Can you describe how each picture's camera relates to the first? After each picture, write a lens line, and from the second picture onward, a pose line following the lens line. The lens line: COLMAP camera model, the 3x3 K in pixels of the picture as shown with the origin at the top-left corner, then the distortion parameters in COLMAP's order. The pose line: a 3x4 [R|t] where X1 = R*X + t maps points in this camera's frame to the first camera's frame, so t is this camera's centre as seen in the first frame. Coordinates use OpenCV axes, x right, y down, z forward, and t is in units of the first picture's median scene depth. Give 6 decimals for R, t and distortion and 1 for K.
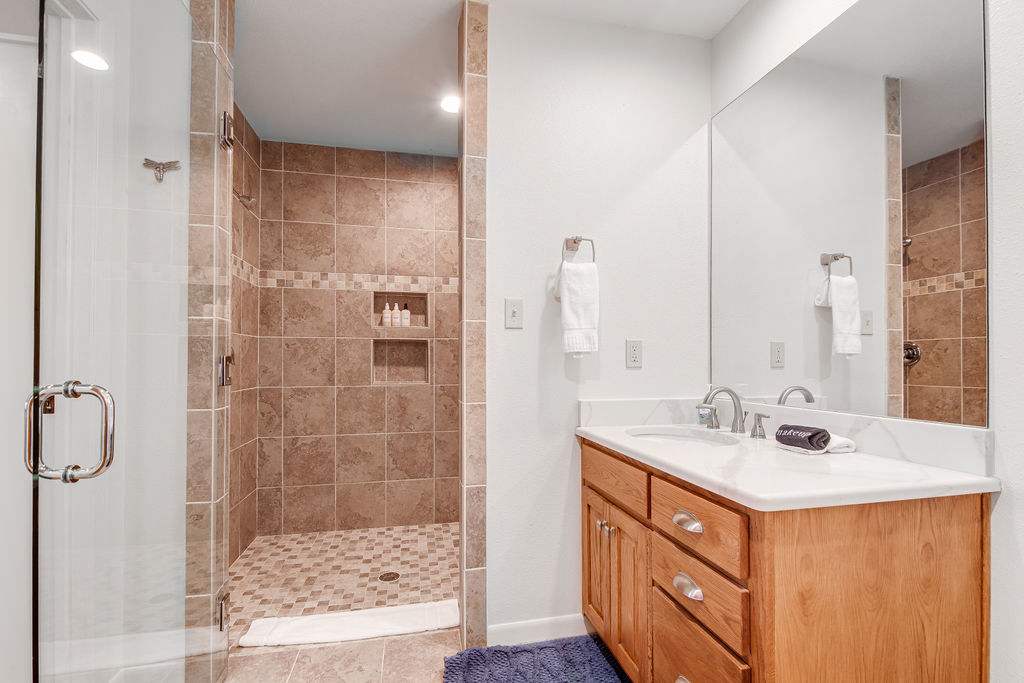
lens RADIAL K [[449.3, 0, 510.6], [0, 449.3, 357.6], [0, 0, 1]] dist [0.000822, -0.000005]
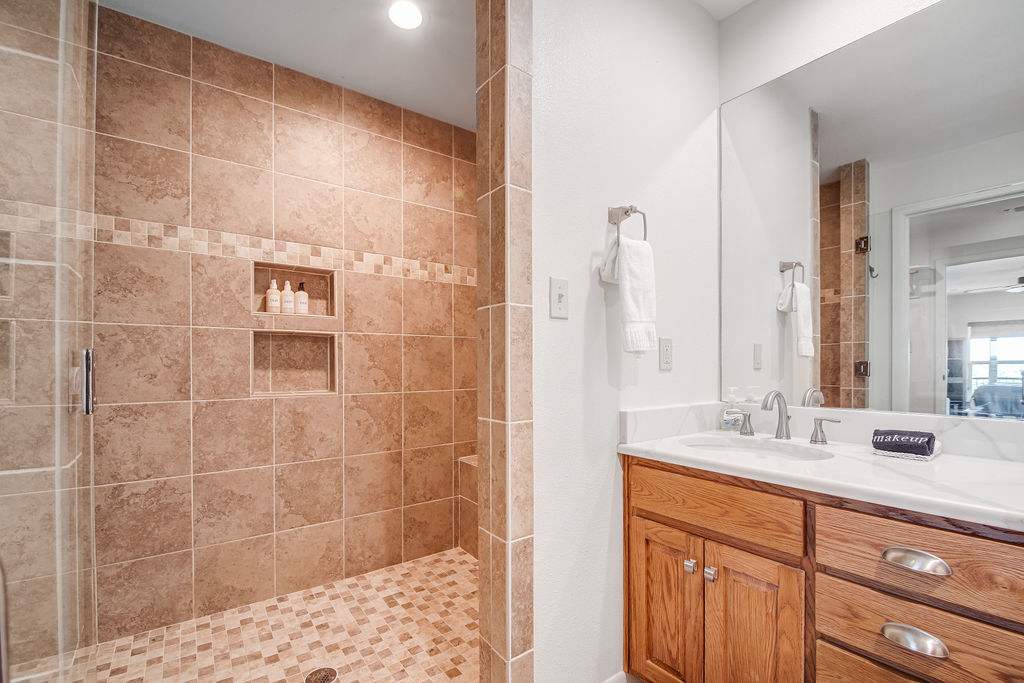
lens RADIAL K [[446.1, 0, 511.1], [0, 446.1, 365.6], [0, 0, 1]] dist [-0.014505, -0.000647]
pose [[0.914614, -0.000564, 0.404328, -0.225160], [-0.004134, 0.999934, 0.010744, 0.003709], [-0.404308, -0.011498, 0.914551, 0.222592]]
